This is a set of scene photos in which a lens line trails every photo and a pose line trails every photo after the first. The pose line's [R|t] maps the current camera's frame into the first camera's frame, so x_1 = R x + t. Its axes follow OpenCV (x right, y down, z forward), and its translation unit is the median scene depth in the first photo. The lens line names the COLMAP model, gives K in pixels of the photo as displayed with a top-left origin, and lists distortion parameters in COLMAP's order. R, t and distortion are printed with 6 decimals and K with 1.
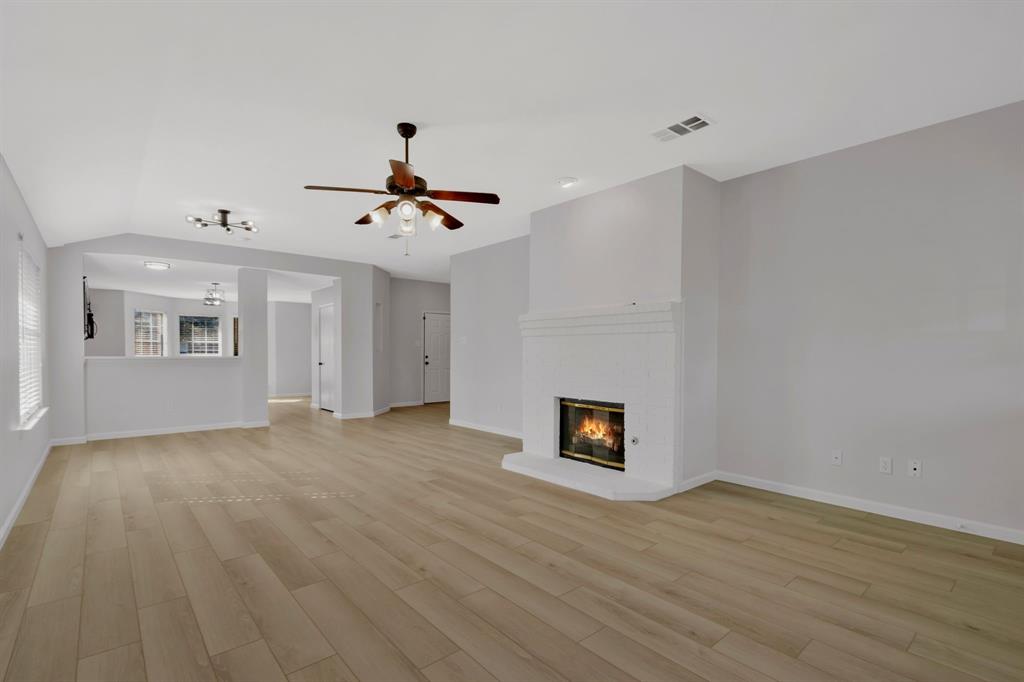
lens RADIAL K [[486.8, 0, 512.2], [0, 486.8, 360.2], [0, 0, 1]] dist [0.010974, -0.000062]
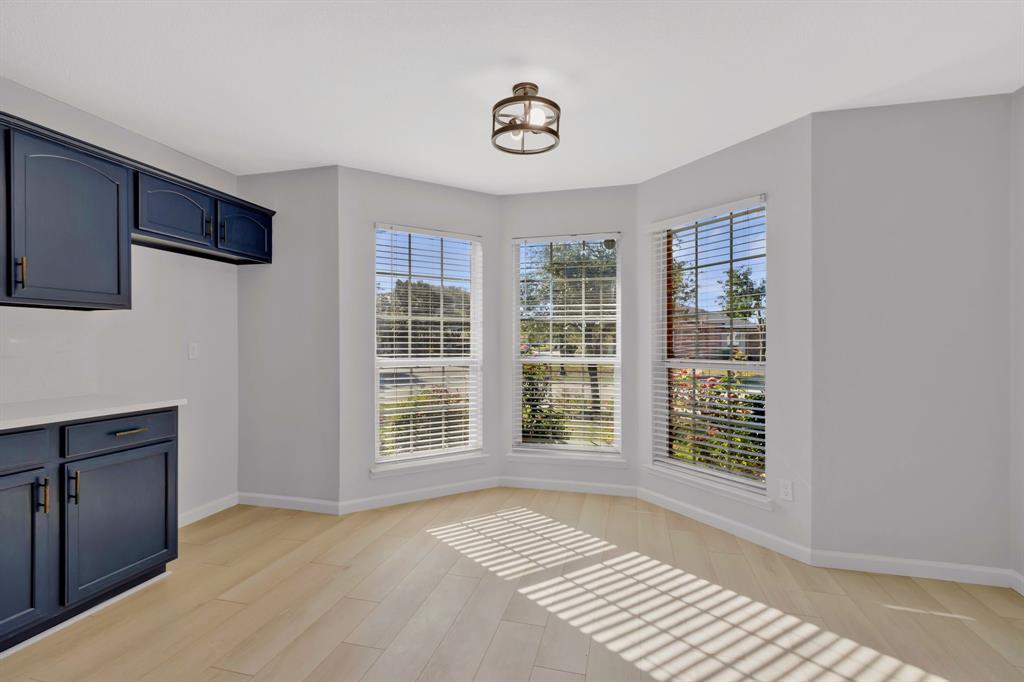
lens RADIAL K [[471.5, 0, 511.3], [0, 471.5, 344.6], [0, 0, 1]] dist [0.002227, -0.000416]
pose [[0.572535, -0.004238, -0.819869, -0.983432], [-0.011925, 0.999838, -0.013496, -0.038273], [0.819794, 0.017504, 0.572392, 1.948657]]
